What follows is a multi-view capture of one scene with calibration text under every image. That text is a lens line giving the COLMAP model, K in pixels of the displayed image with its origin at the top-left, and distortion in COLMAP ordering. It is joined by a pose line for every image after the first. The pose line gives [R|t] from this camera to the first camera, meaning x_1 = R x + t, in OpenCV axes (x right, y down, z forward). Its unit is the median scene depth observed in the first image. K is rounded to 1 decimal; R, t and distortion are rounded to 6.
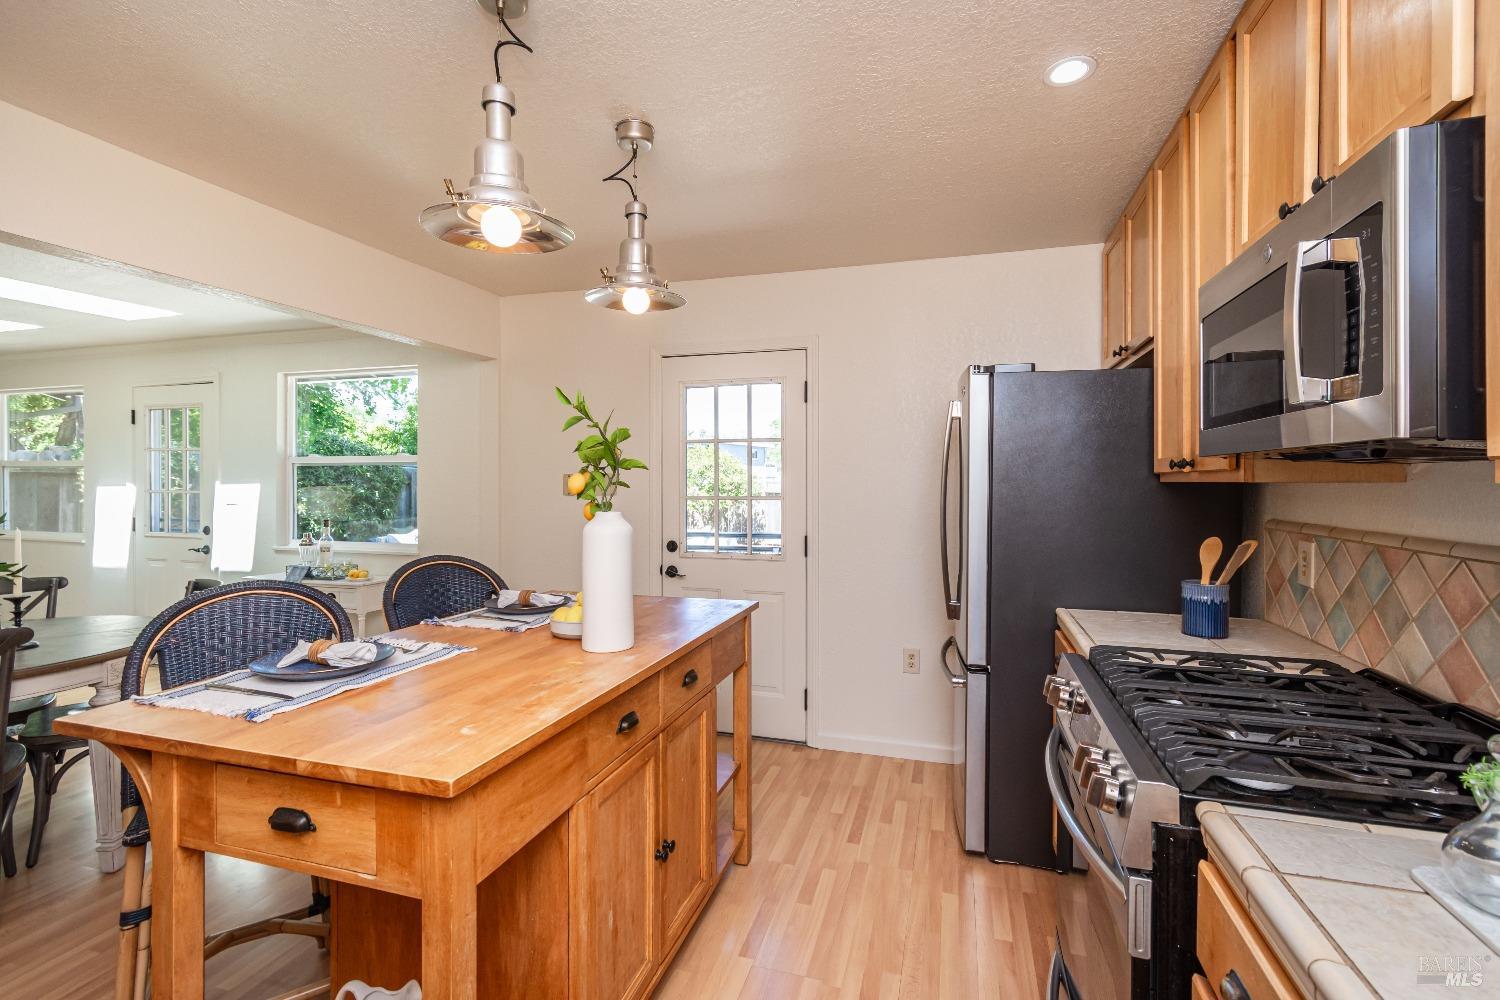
lens RADIAL K [[676.8, 0, 753.4], [0, 676.8, 477.2], [0, 0, 1]] dist [0.001871, 0.000307]
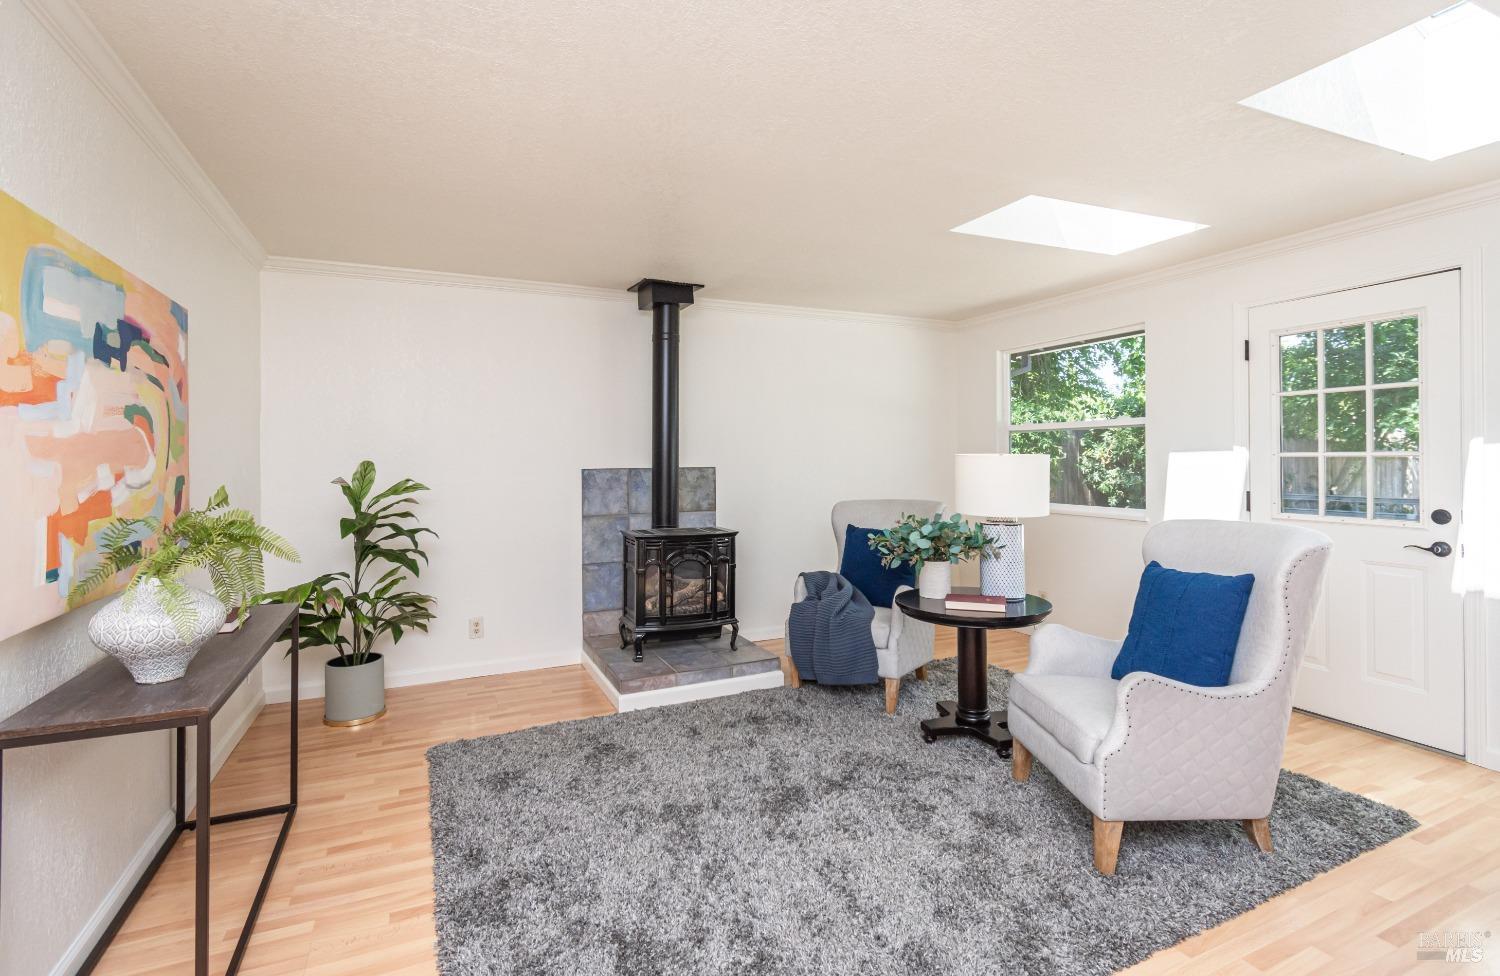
lens RADIAL K [[687.4, 0, 726.1], [0, 687.4, 456.5], [0, 0, 1]] dist [-0.004622, -0.000519]
pose [[0.648712, -0.005374, -0.761015, -0.758699], [0.003962, 0.999985, -0.003685, 0.024451], [0.761023, -0.000624, 0.648724, 0.120333]]
